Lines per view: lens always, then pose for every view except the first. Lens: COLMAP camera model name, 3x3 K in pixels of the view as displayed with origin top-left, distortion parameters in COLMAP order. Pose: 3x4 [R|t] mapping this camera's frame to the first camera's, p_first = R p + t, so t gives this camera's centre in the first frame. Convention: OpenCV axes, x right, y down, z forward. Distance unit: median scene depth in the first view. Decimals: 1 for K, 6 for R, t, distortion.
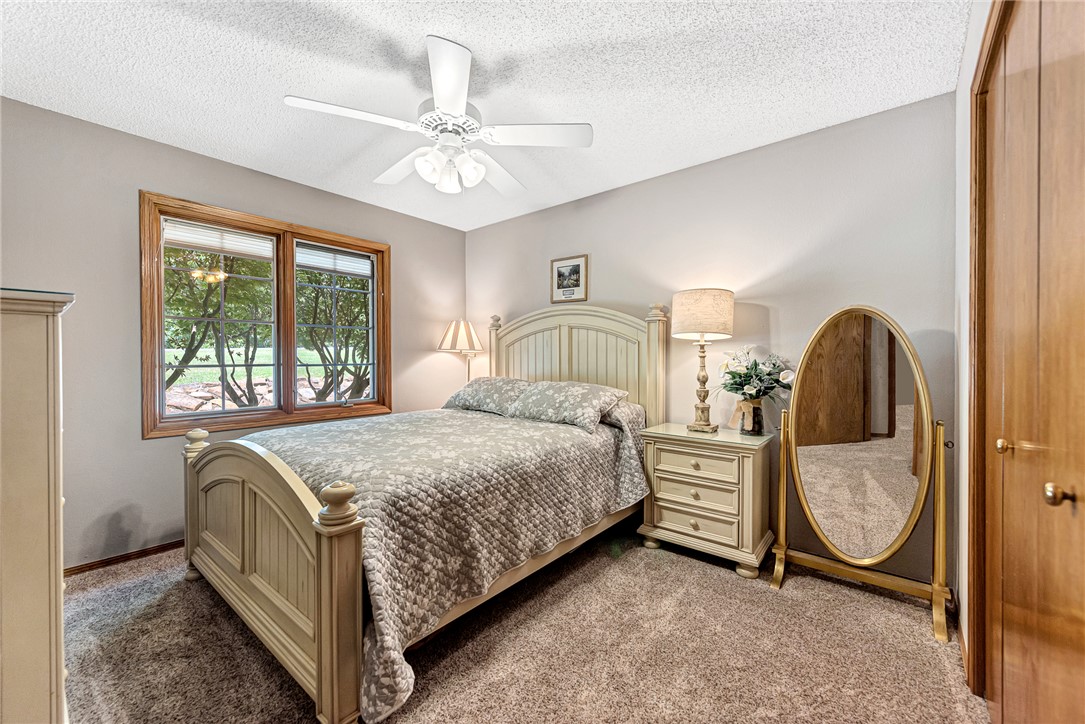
lens RADIAL K [[436.3, 0, 543.7], [0, 436.3, 355.9], [0, 0, 1]] dist [0.009906, -0.000840]
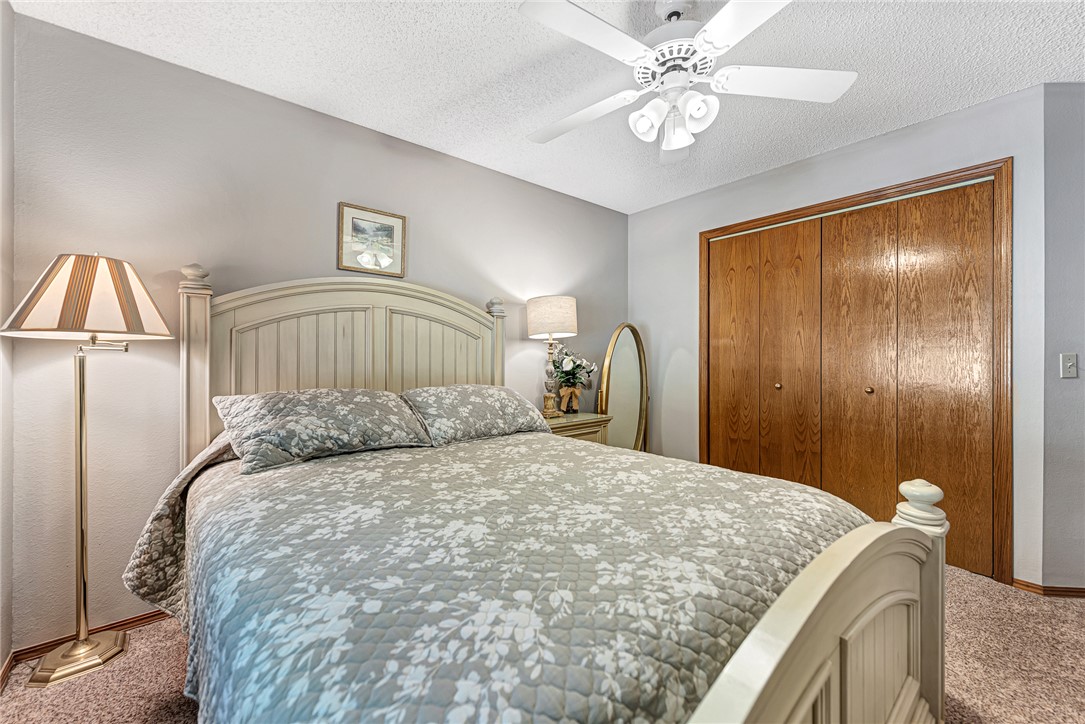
lens RADIAL K [[436.3, 0, 543.7], [0, 436.3, 355.9], [0, 0, 1]] dist [0.009906, -0.000840]
pose [[0.163997, 0.001292, 0.986460, -0.642214], [0.001320, 0.999998, -0.001529, 0.008454], [-0.986460, 0.001553, 0.163994, 0.683779]]
